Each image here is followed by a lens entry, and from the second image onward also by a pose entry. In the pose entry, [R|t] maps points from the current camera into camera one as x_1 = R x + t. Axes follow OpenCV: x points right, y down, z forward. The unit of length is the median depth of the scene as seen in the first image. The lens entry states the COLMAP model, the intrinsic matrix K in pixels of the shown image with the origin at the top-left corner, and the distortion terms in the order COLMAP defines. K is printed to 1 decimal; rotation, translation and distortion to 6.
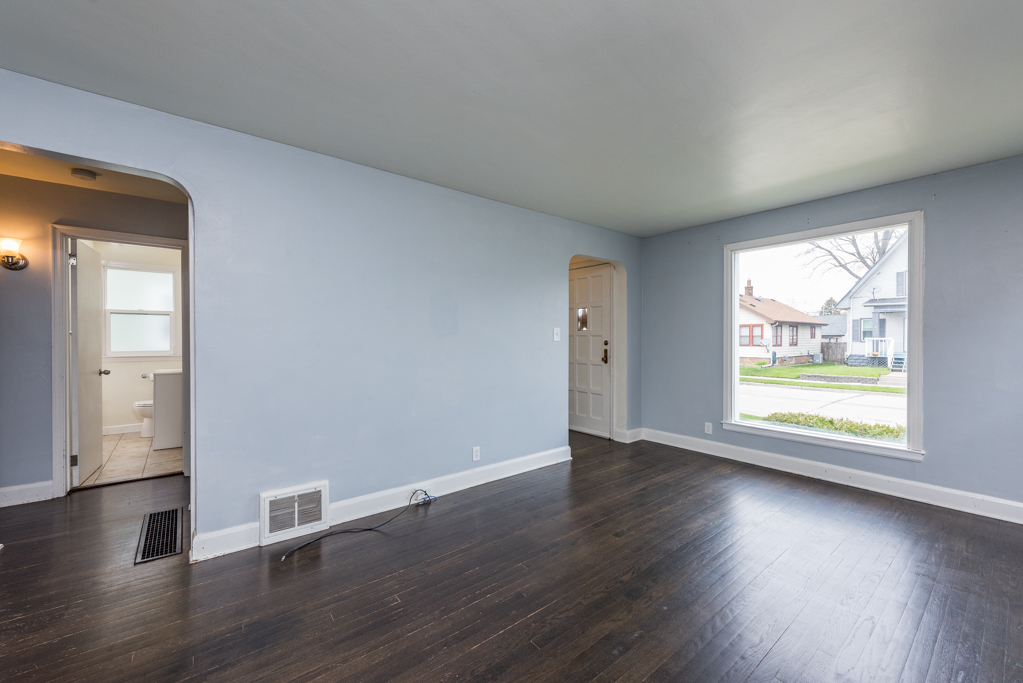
lens RADIAL K [[406.3, 0, 528.7], [0, 406.3, 340.0], [0, 0, 1]] dist [0.011274, -0.000504]
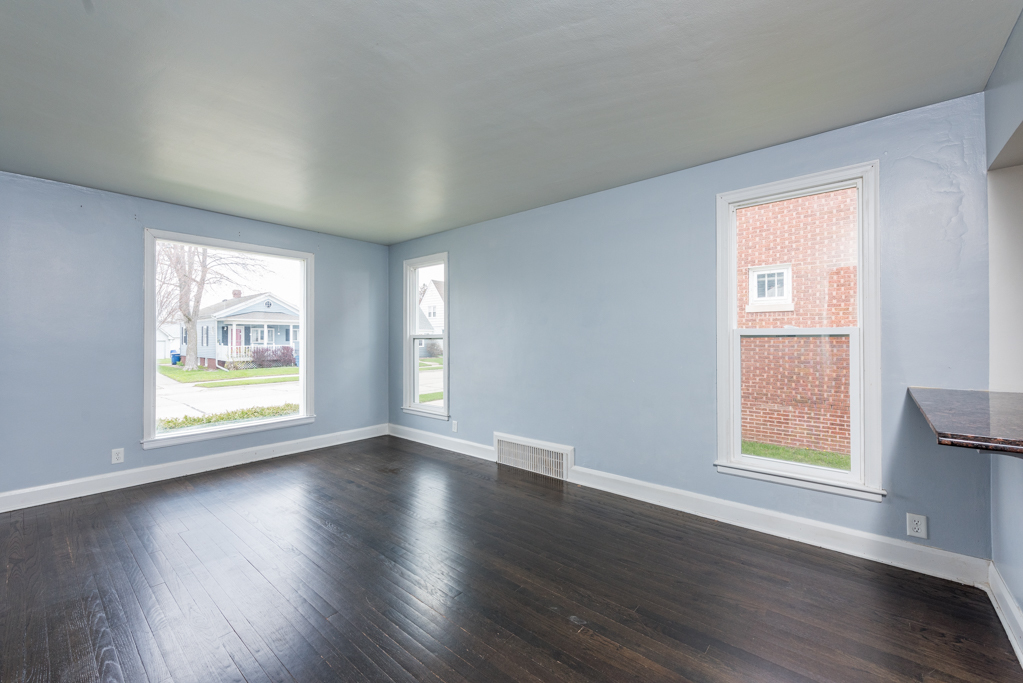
lens RADIAL K [[415.9, 0, 518.8], [0, 415.9, 336.9], [0, 0, 1]] dist [-0.001232, -0.000787]
pose [[-0.181092, 0.005901, 0.983448, -0.588043], [0.009615, 0.999945, -0.004229, -0.000523], [-0.983419, 0.008689, -0.181139, 0.475791]]
